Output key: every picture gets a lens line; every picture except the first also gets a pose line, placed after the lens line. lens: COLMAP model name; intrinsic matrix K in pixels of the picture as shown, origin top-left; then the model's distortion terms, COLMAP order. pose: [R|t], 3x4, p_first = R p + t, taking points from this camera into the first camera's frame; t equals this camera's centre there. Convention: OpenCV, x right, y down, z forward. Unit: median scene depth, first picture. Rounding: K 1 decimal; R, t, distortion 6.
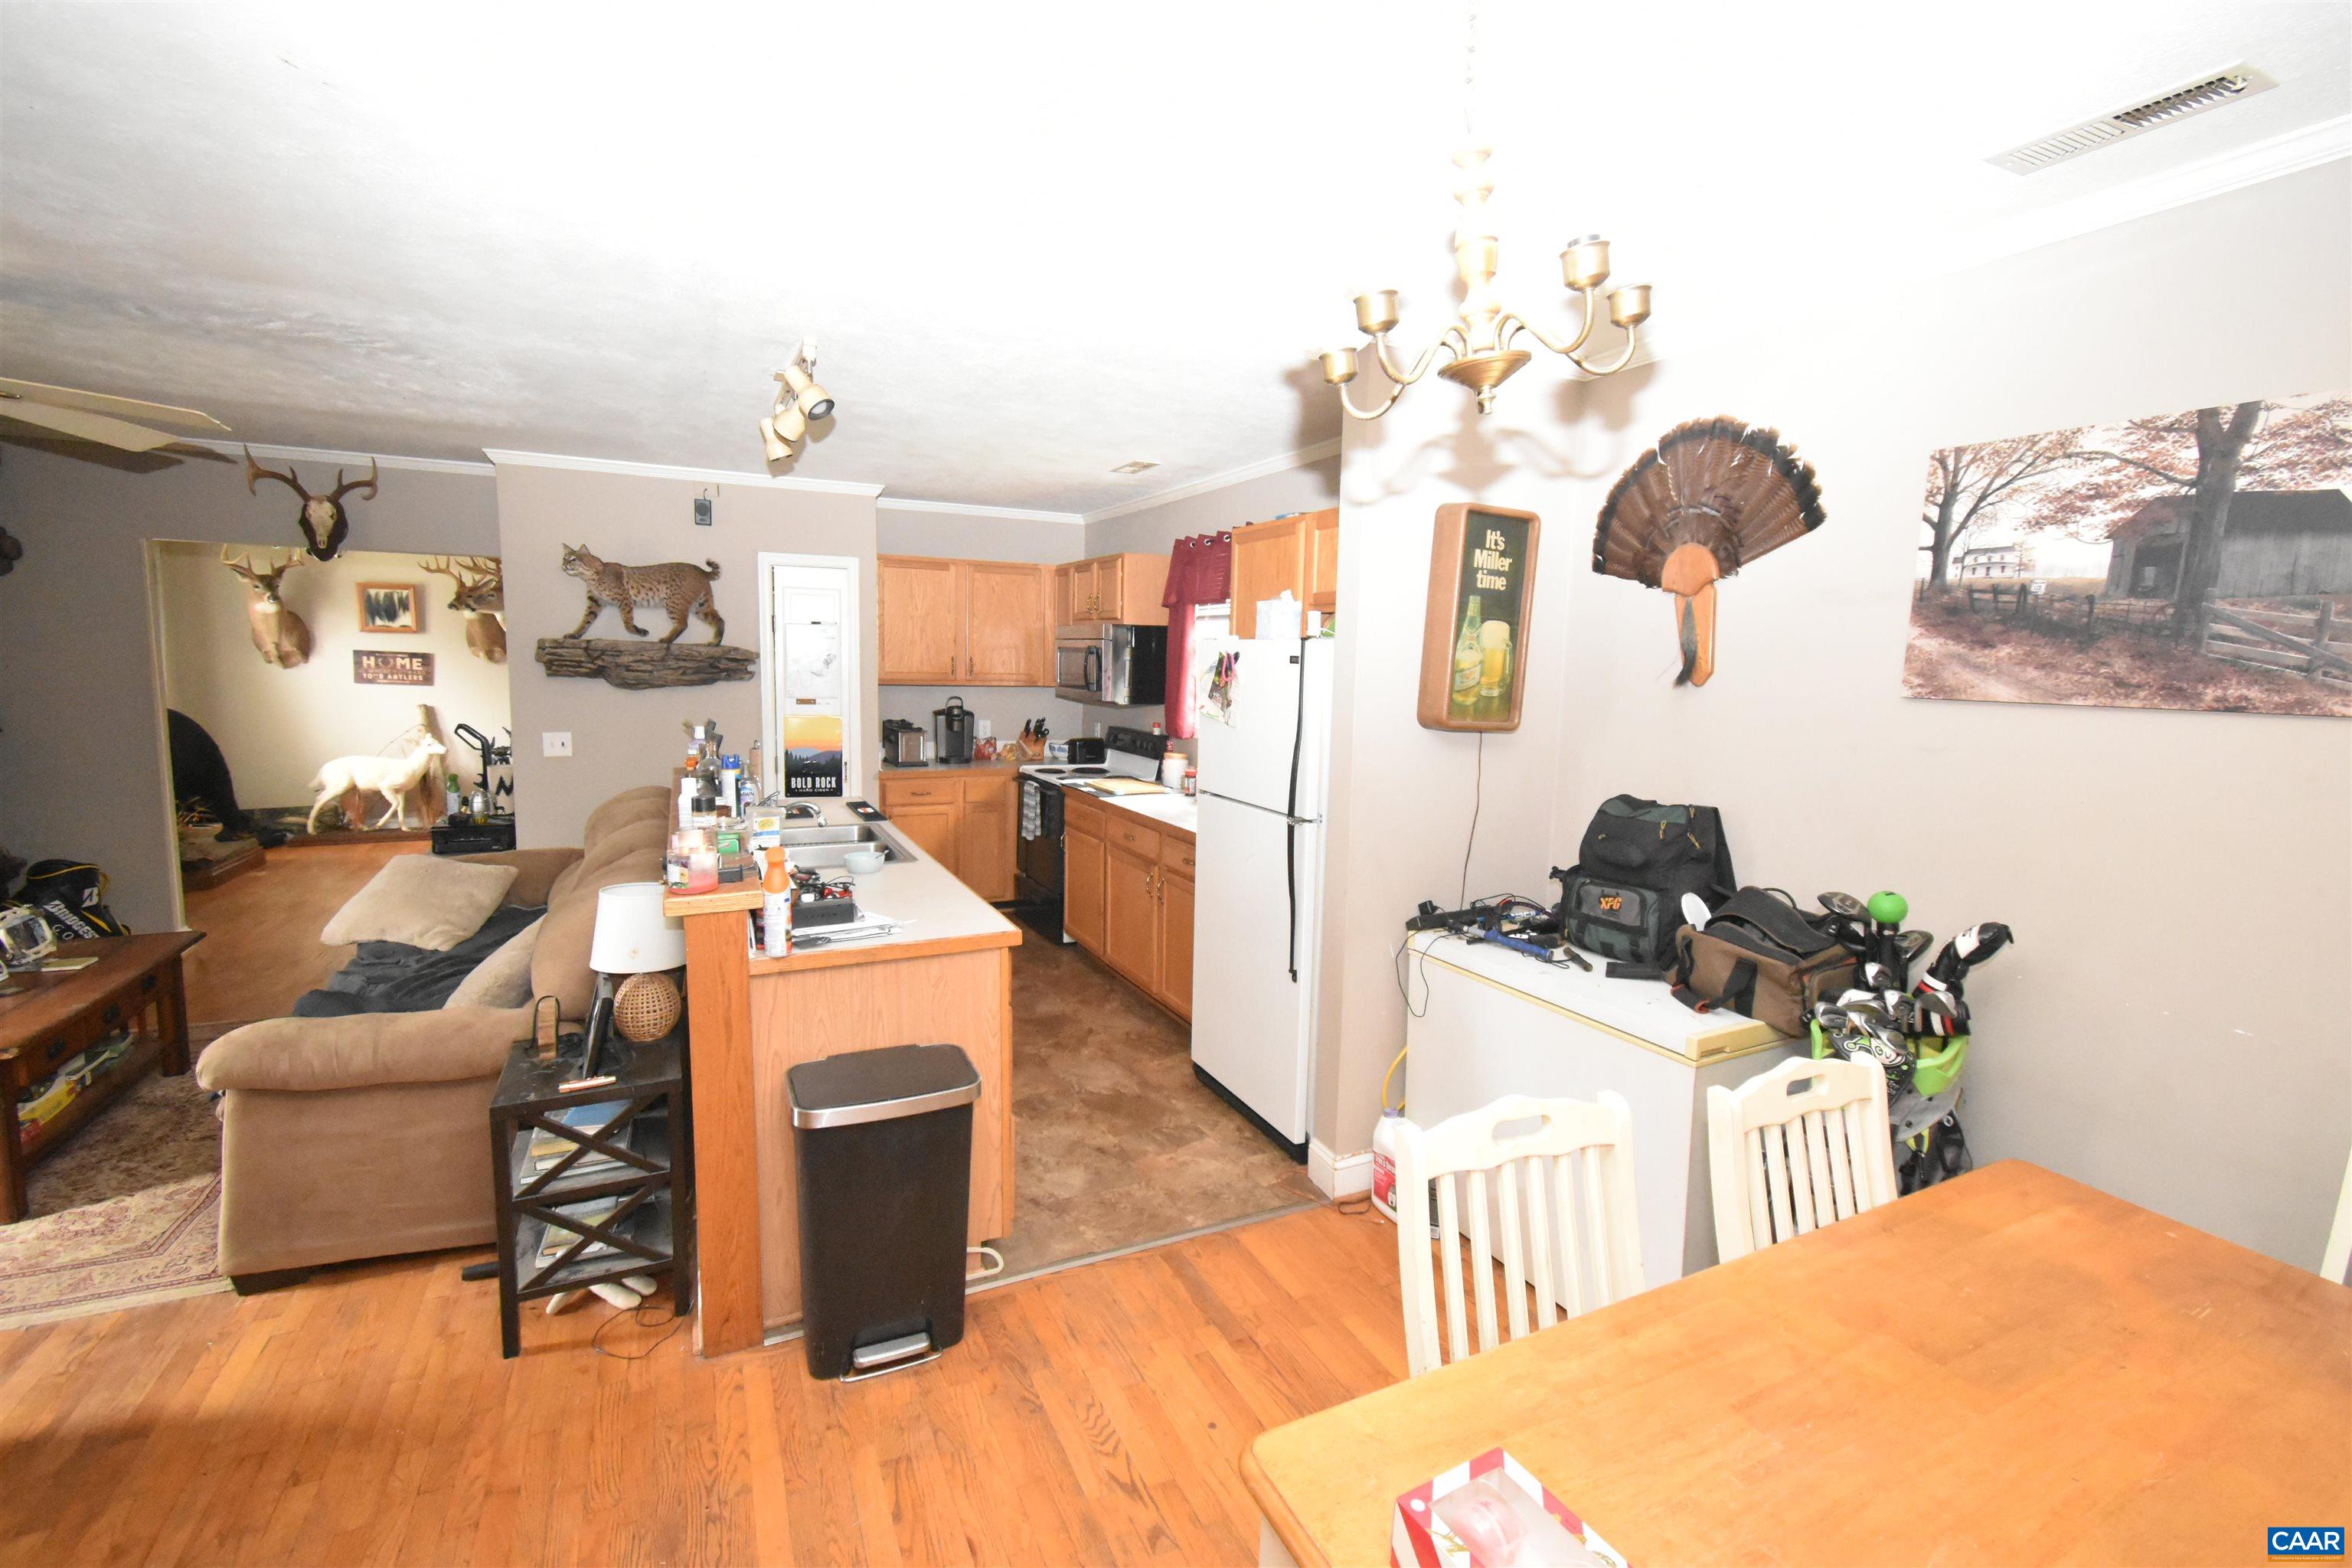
lens RADIAL K [[1030.2, 0, 1177.6], [0, 1030.2, 777.4], [0, 0, 1]] dist [0.007824, -0.003782]
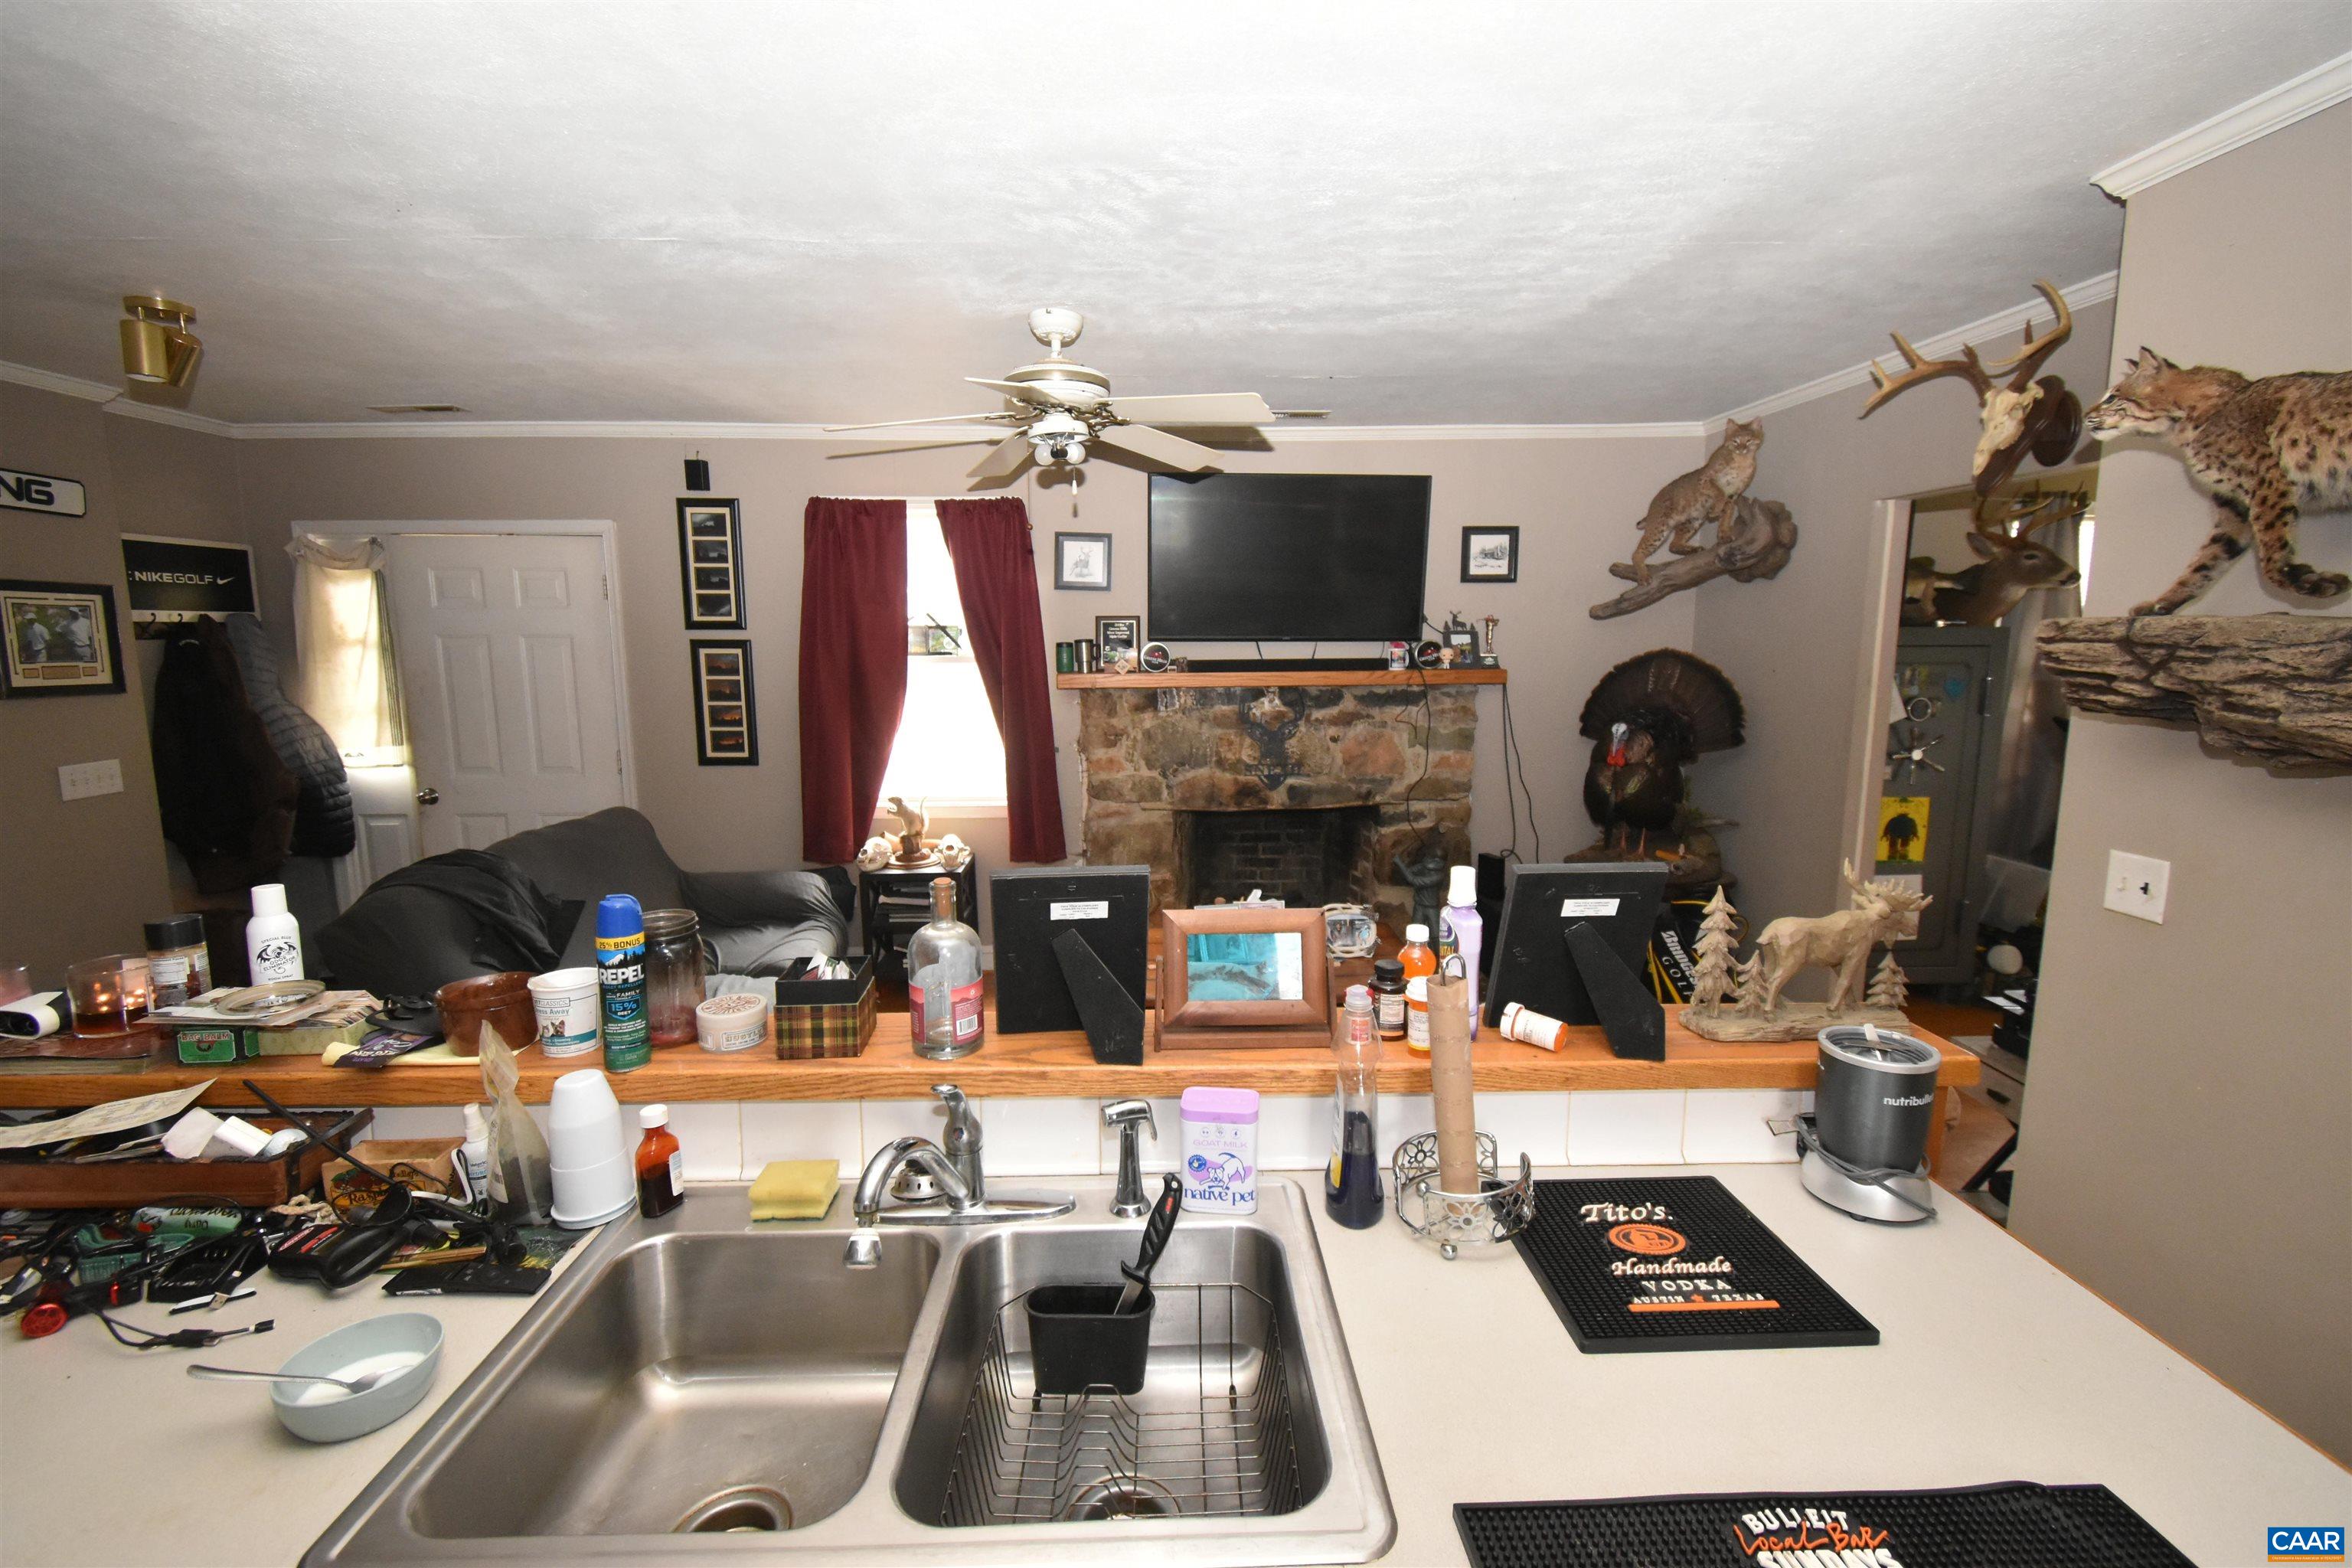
lens RADIAL K [[1030.2, 0, 1180.6], [0, 1030.2, 776.7], [0, 0, 1]] dist [0.007824, -0.003782]
pose [[-0.405242, 0.105186, -0.908138, -0.168522], [-0.113228, 0.979936, 0.164029, -0.166481], [0.907171, 0.169298, -0.385201, 1.406563]]
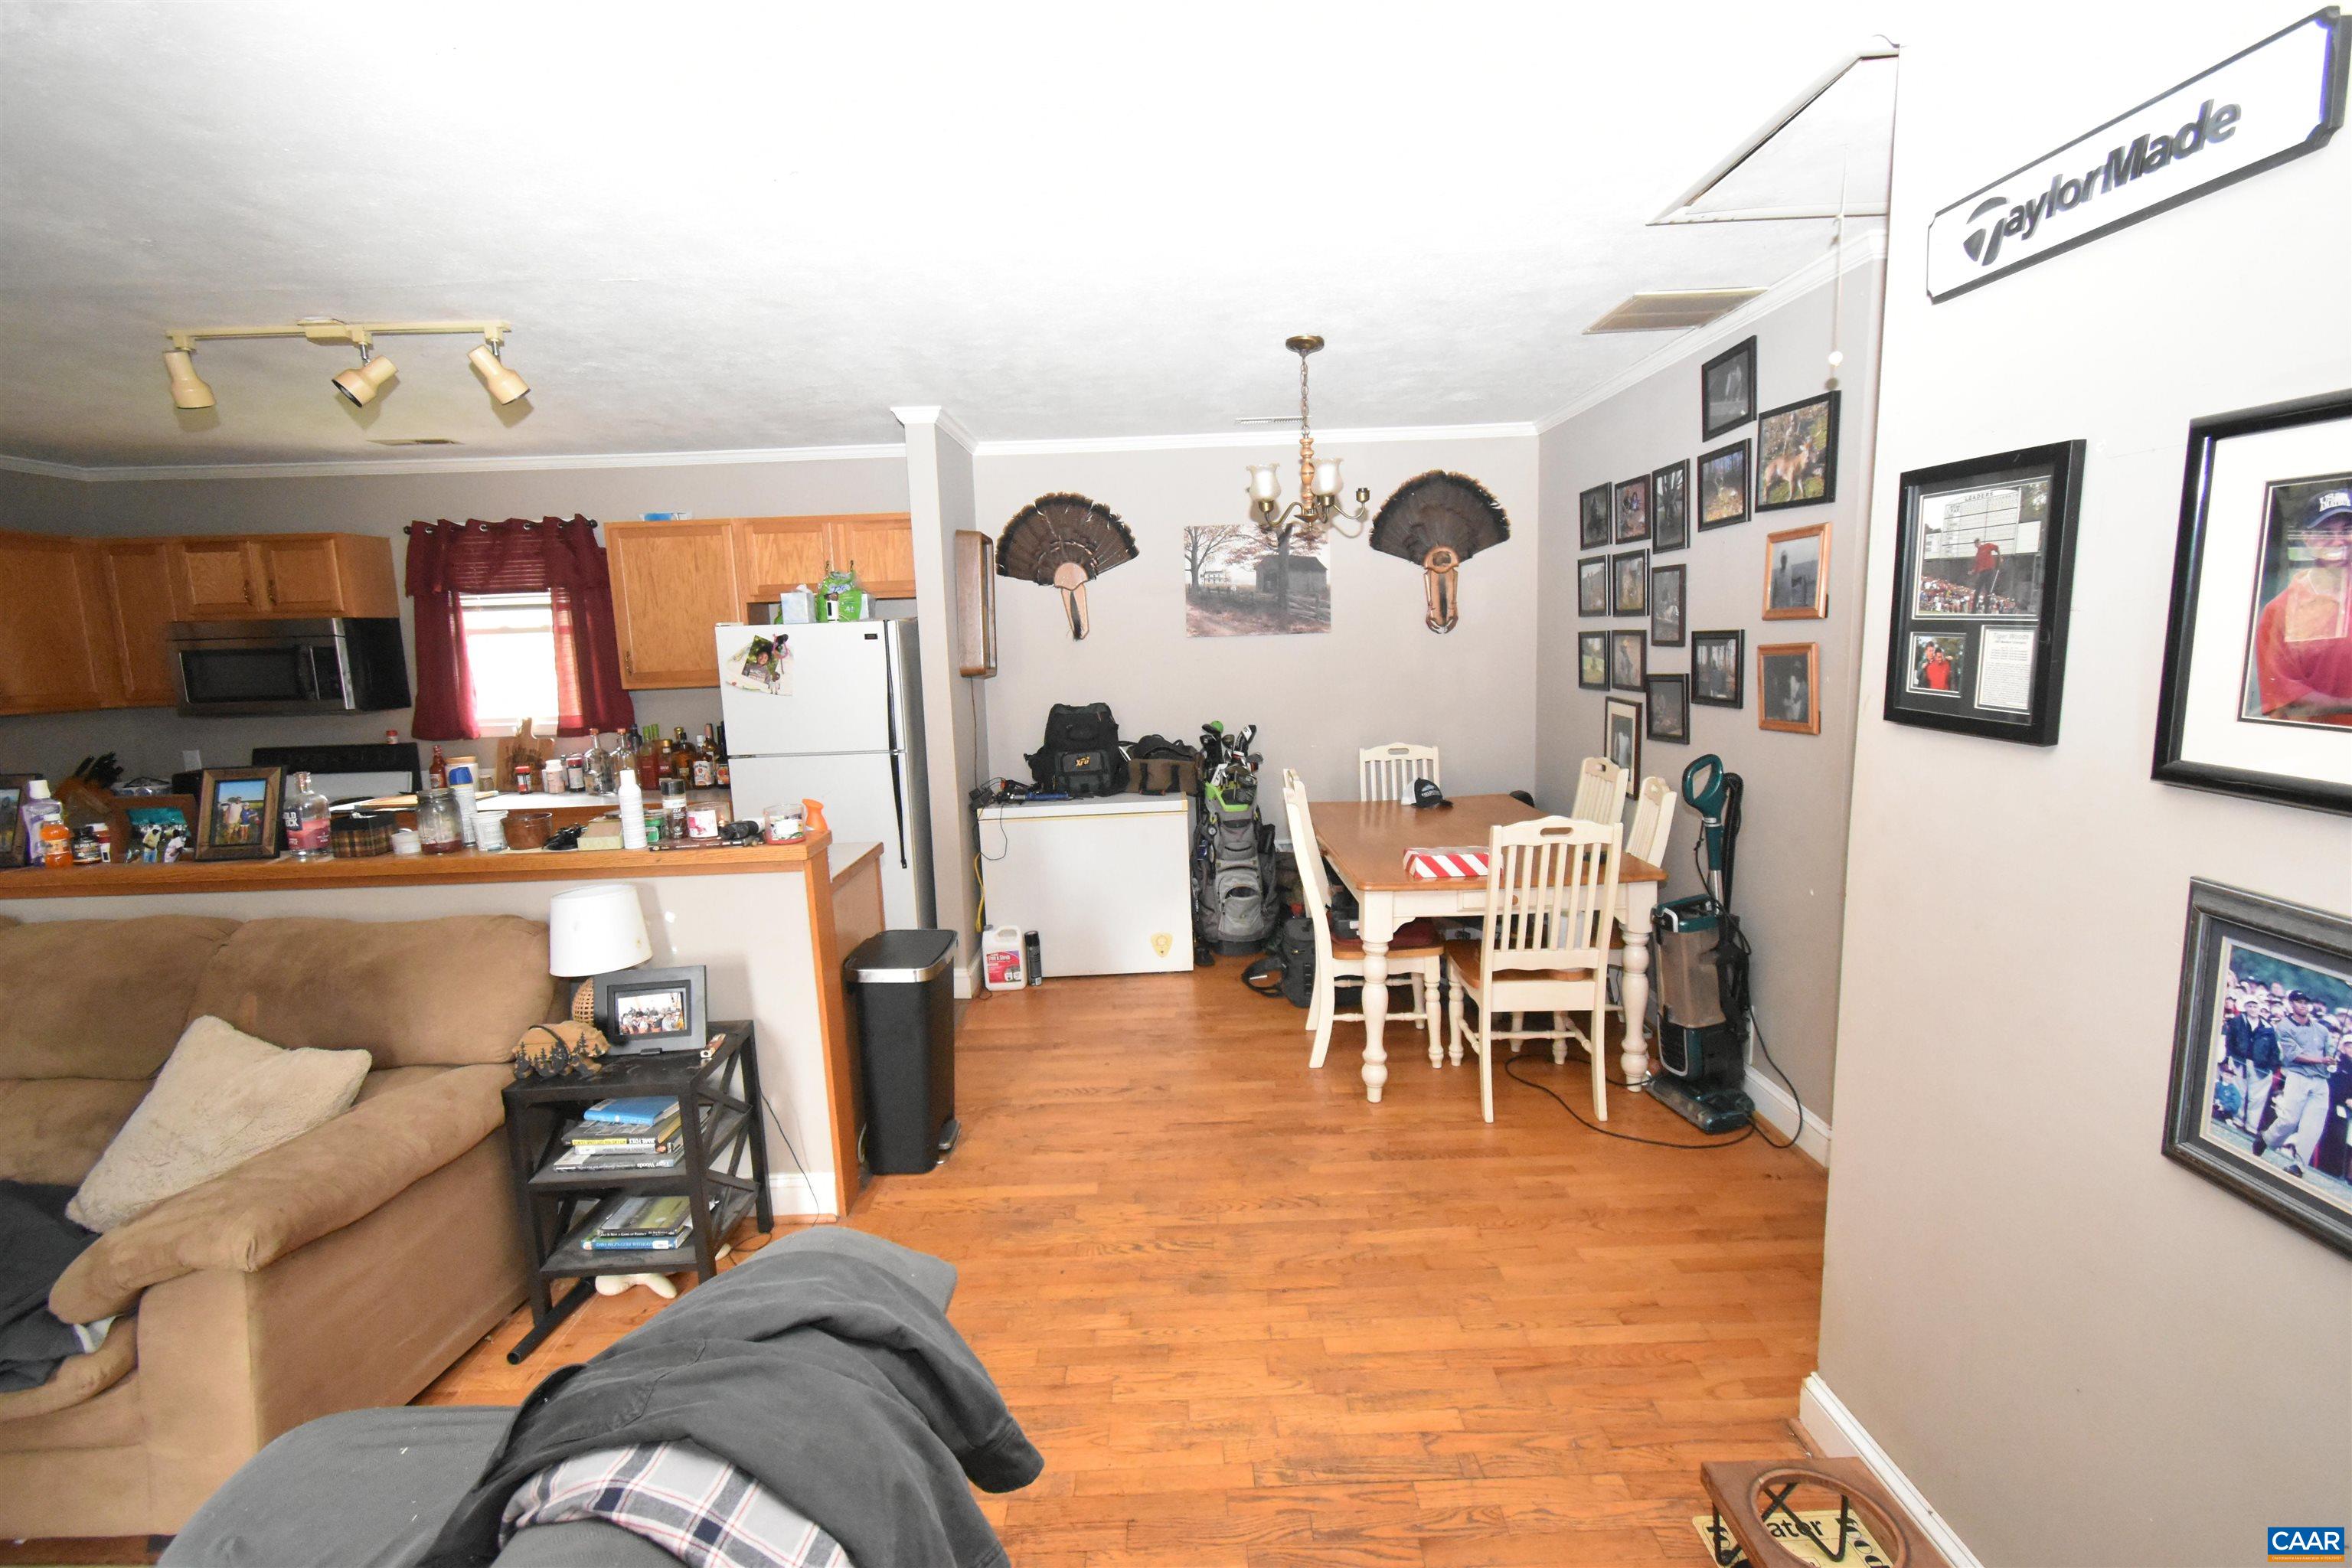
lens RADIAL K [[1030.2, 0, 1181.5], [0, 1030.2, 780.6], [0, 0, 1]] dist [0.007824, -0.003782]
pose [[0.426313, -0.165472, 0.889312, -1.007568], [0.148172, 0.982621, 0.111804, -0.019036], [-0.892358, 0.084107, 0.443422, 0.045782]]
